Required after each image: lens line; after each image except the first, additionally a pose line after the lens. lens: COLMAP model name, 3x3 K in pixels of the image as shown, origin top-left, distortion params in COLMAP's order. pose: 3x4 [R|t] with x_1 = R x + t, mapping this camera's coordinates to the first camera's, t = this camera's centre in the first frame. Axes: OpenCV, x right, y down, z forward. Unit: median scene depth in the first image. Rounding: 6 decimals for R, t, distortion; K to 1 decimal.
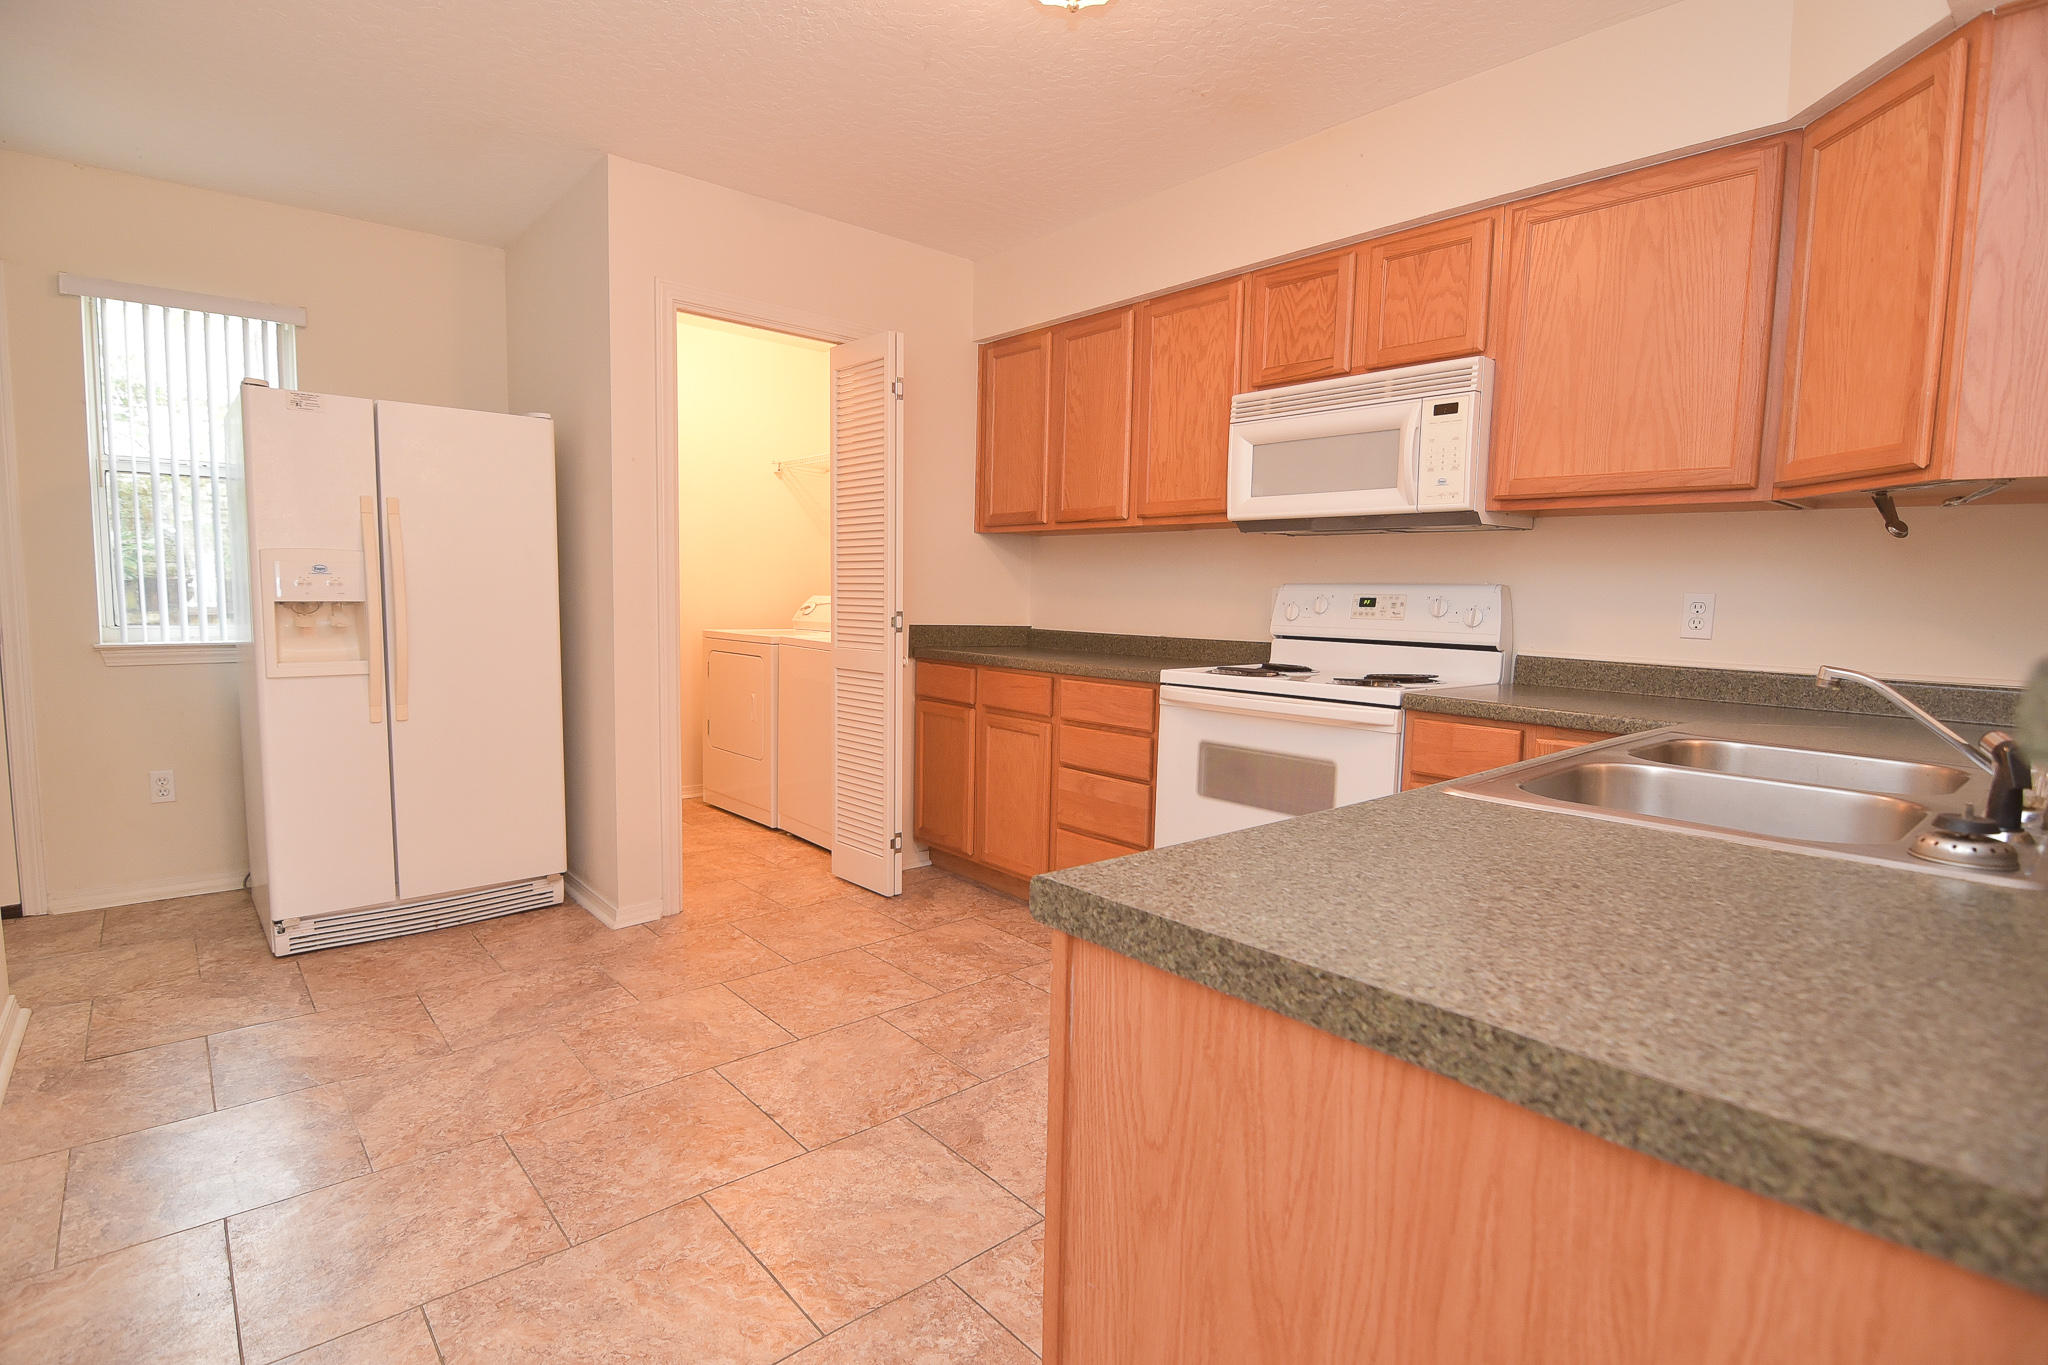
lens RADIAL K [[991.6, 0, 1020.8], [0, 991.6, 687.1], [0, 0, 1]] dist [-0.003317, -0.014002]
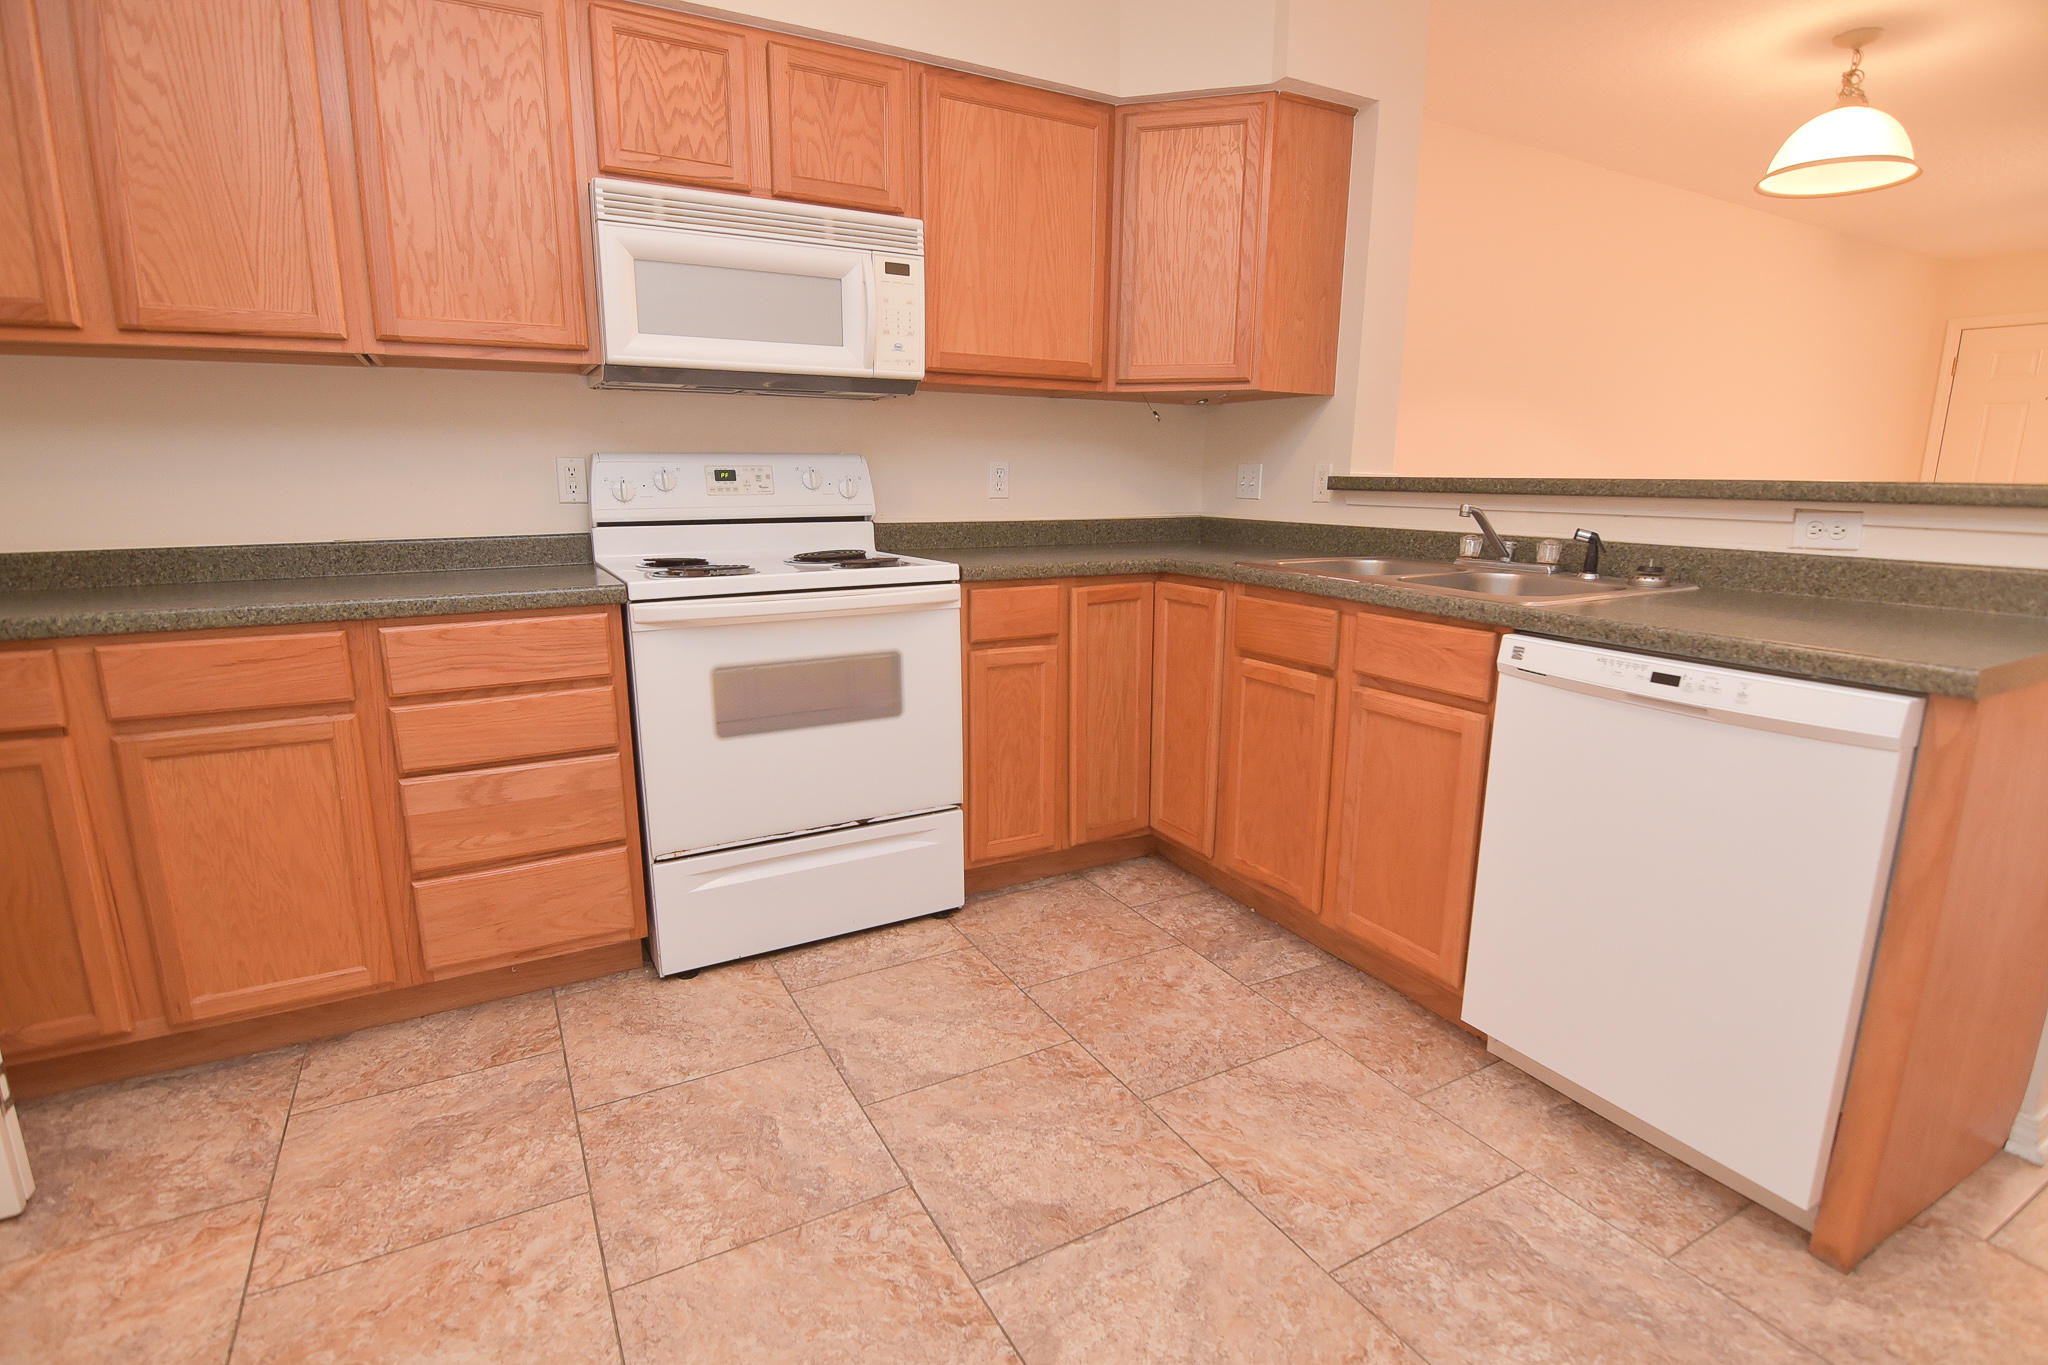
lens RADIAL K [[986.5, 0, 1021.5], [0, 986.5, 688.0], [0, 0, 1]] dist [-0.010598, -0.006503]
pose [[0.209567, -0.227931, 0.950857, -0.456901], [0.097565, 0.972472, 0.211610, -0.062523], [-0.972915, 0.048424, 0.226036, 0.570228]]
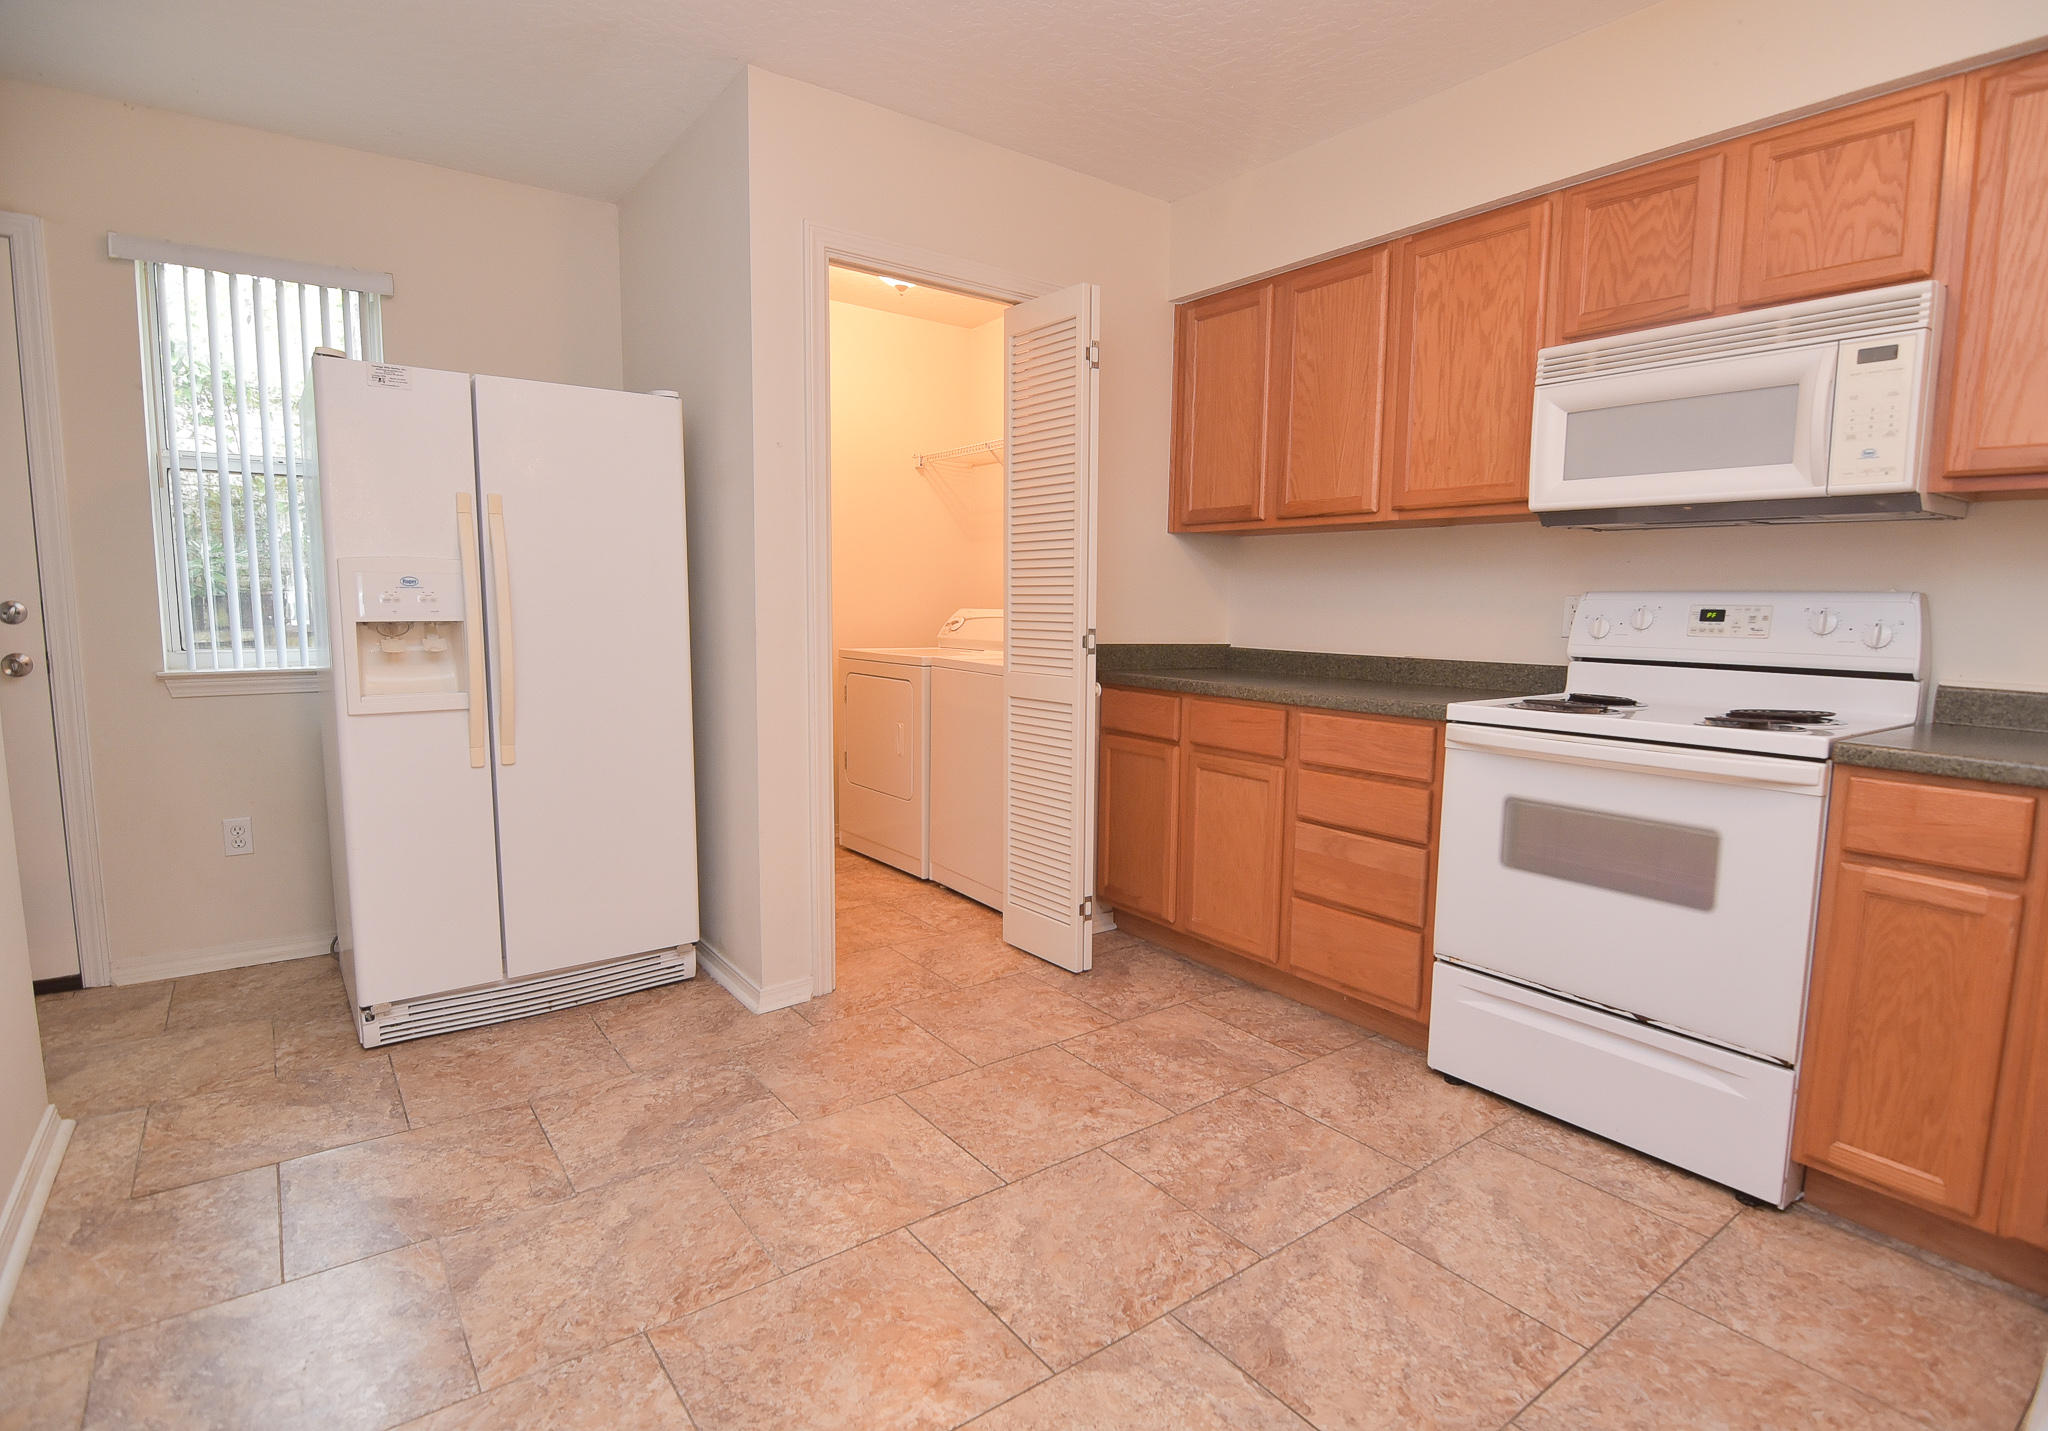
lens RADIAL K [[1038.8, 0, 1068.3], [0, 1038.8, 720.4], [0, 0, 1]] dist [-0.004187, -0.013914]
pose [[0.998182, 0.000515, -0.060274, -0.105052], [0.000590, 0.999832, 0.018318, -0.018745], [0.060273, -0.018320, 0.998014, 0.161968]]
